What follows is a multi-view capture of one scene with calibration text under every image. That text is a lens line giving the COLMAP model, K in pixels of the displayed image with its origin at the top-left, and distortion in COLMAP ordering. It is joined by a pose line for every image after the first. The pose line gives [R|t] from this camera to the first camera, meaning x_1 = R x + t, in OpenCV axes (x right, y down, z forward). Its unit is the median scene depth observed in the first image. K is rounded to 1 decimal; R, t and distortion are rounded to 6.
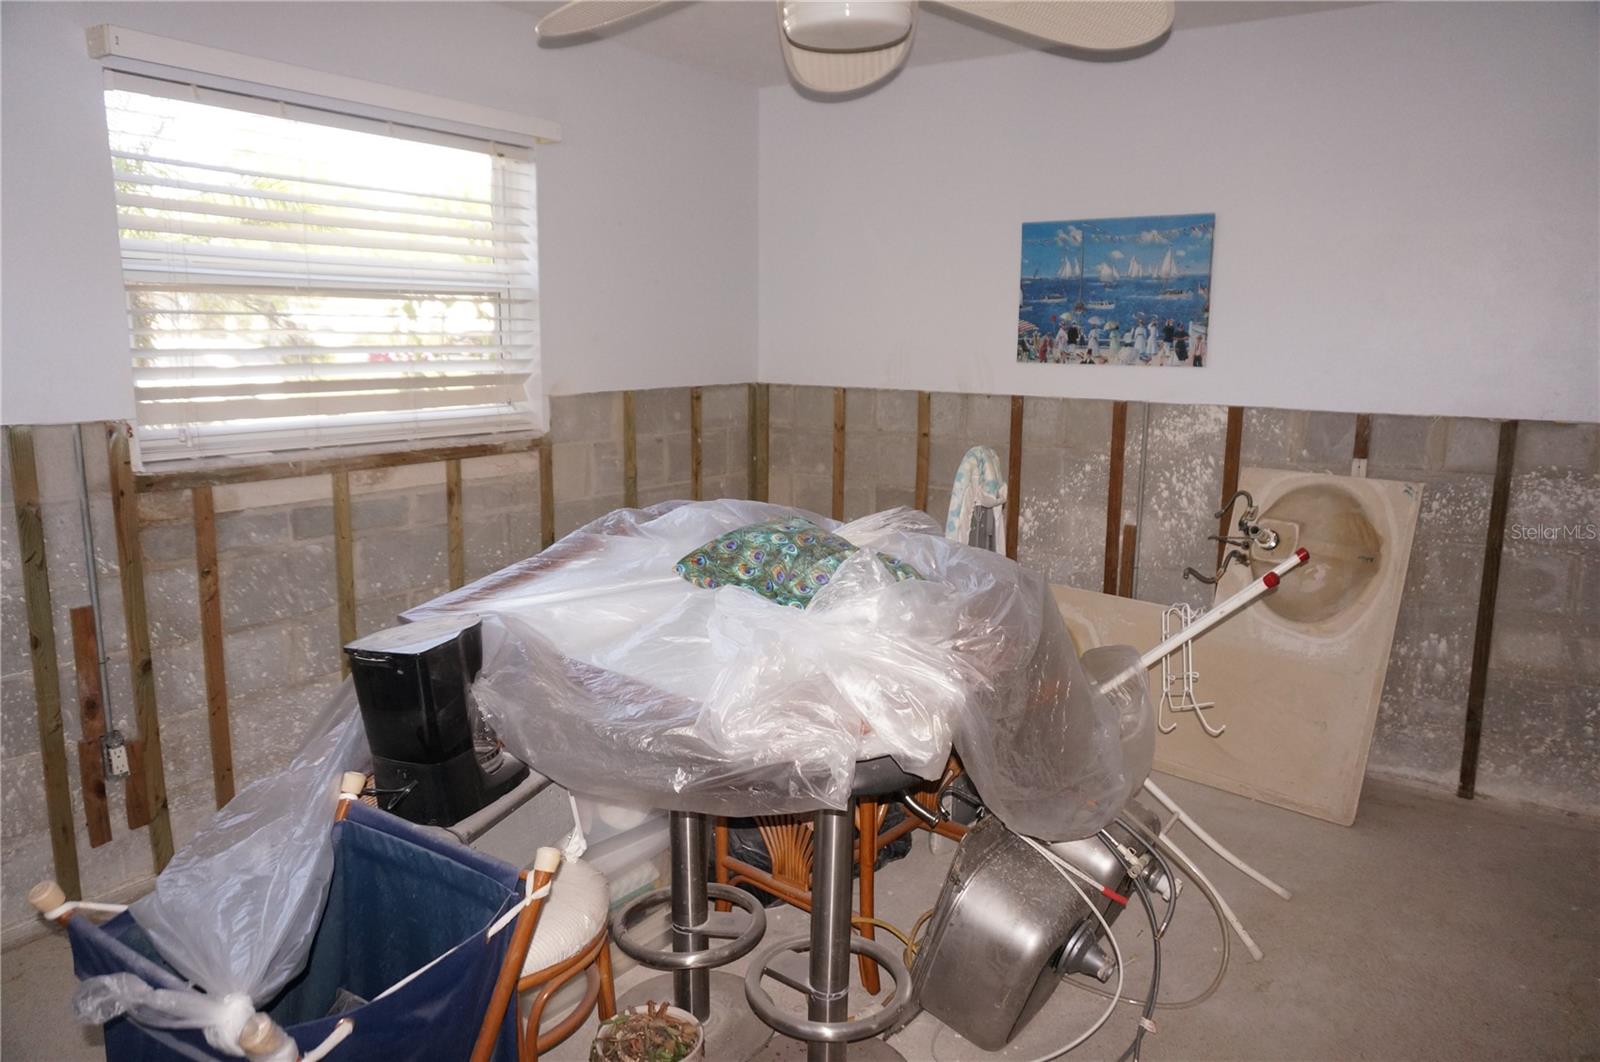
lens RADIAL K [[1061.3, 0, 797.8], [0, 1061.3, 538.8], [0, 0, 1]] dist [-0.058433, 0.039802]
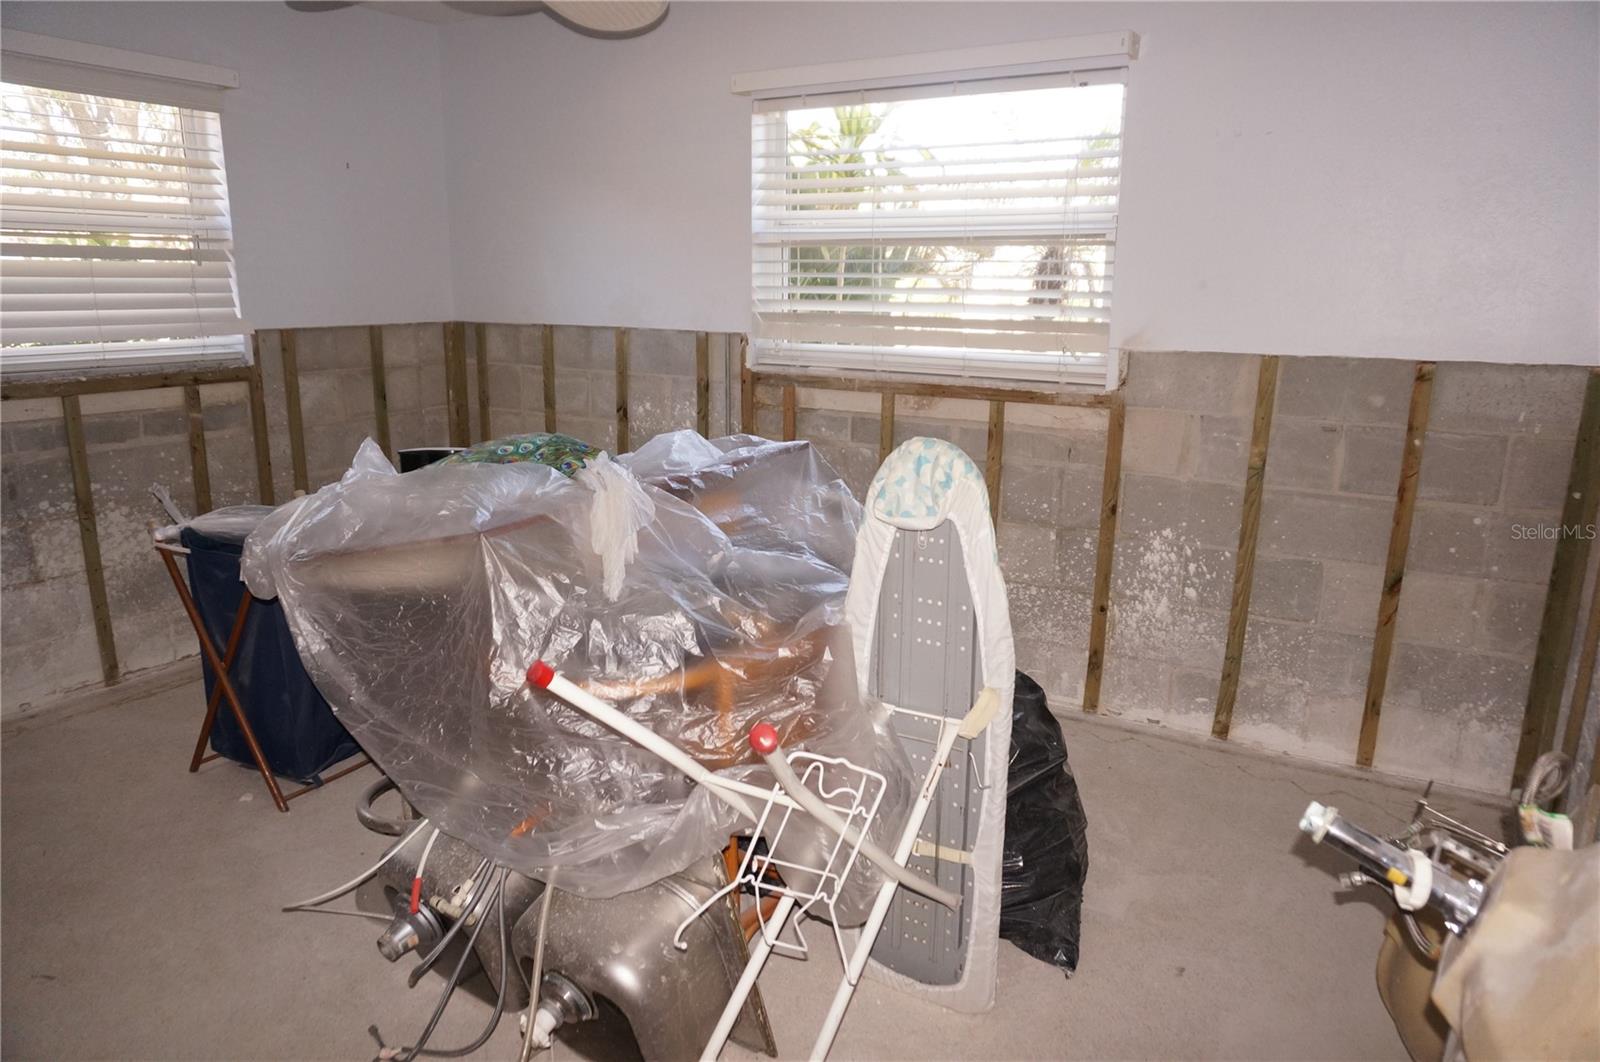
lens RADIAL K [[1061.3, 0, 797.8], [0, 1061.3, 538.8], [0, 0, 1]] dist [-0.058433, 0.039802]
pose [[0.061406, 0.234272, -0.970230, 0.682634], [-0.190099, 0.957016, 0.219050, -0.133047], [0.979843, 0.170989, 0.103302, 0.712123]]
